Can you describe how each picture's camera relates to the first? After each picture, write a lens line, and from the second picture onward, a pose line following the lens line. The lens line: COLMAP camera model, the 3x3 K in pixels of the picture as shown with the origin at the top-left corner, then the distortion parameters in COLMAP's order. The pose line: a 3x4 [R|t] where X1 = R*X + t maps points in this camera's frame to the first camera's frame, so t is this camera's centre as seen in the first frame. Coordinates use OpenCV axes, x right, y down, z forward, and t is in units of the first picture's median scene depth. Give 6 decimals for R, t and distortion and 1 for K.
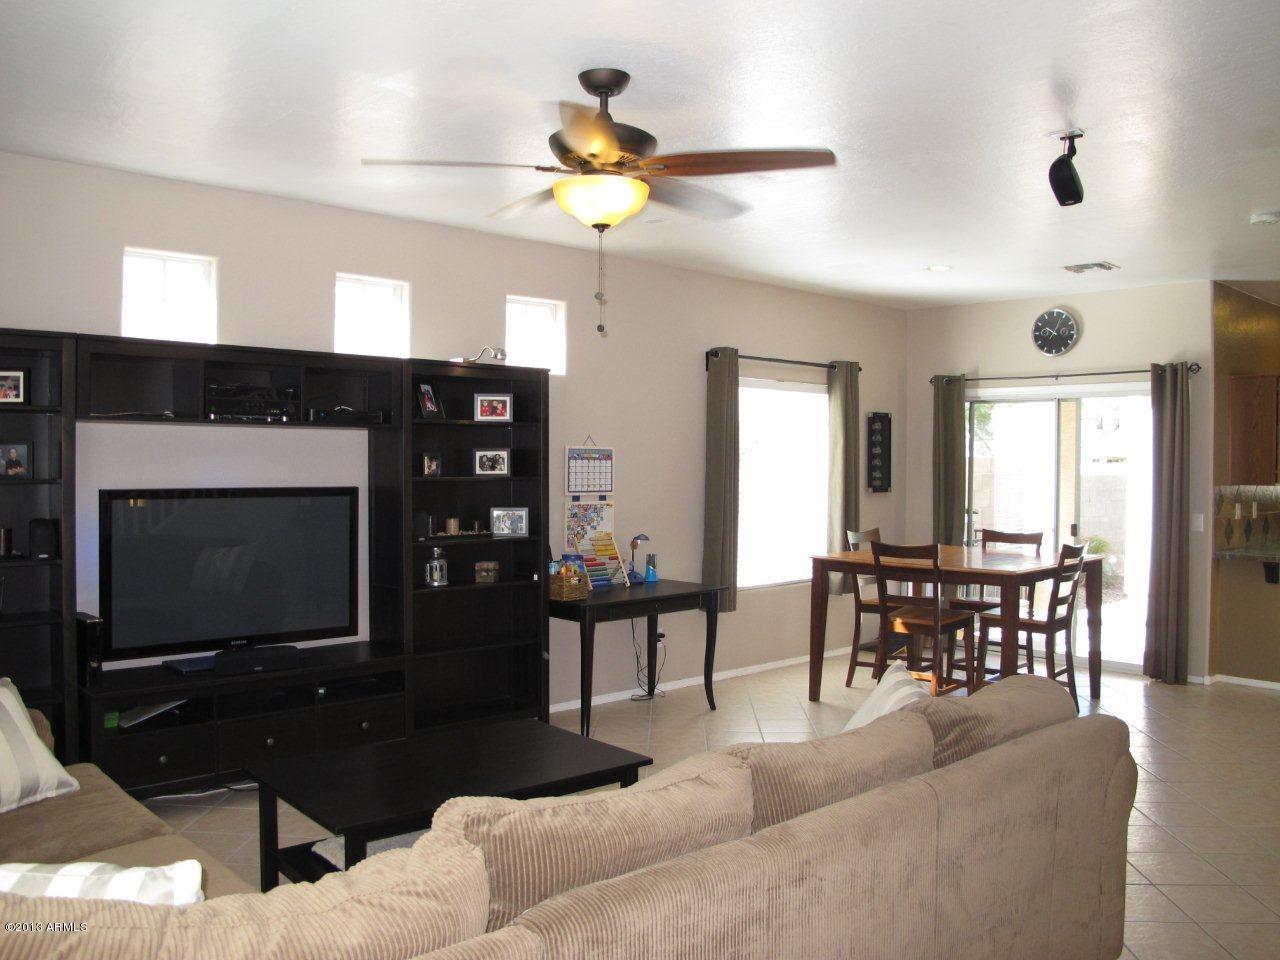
lens RADIAL K [[1053.3, 0, 633.8], [0, 1053.3, 472.7], [0, 0, 1]] dist [-0.094300, 0.009316]
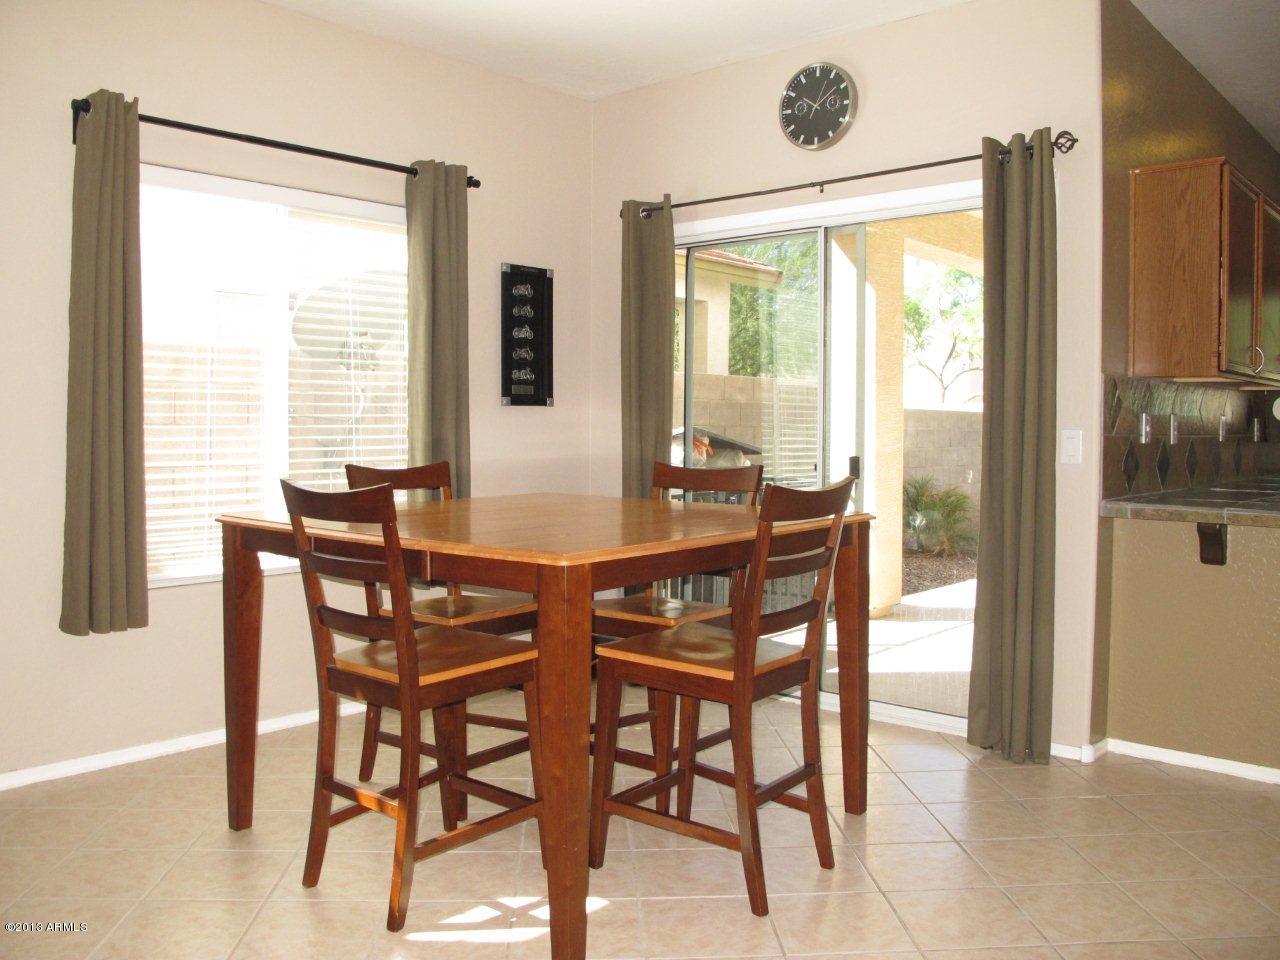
lens RADIAL K [[1053.3, 0, 639.5], [0, 1053.3, 482.9], [0, 0, 1]] dist [-0.094300, 0.009316]
pose [[0.995220, -0.010676, 0.097078, 0.256453], [0.006545, 0.999063, 0.042777, 0.038885], [-0.097443, -0.041937, 0.994357, 0.453726]]
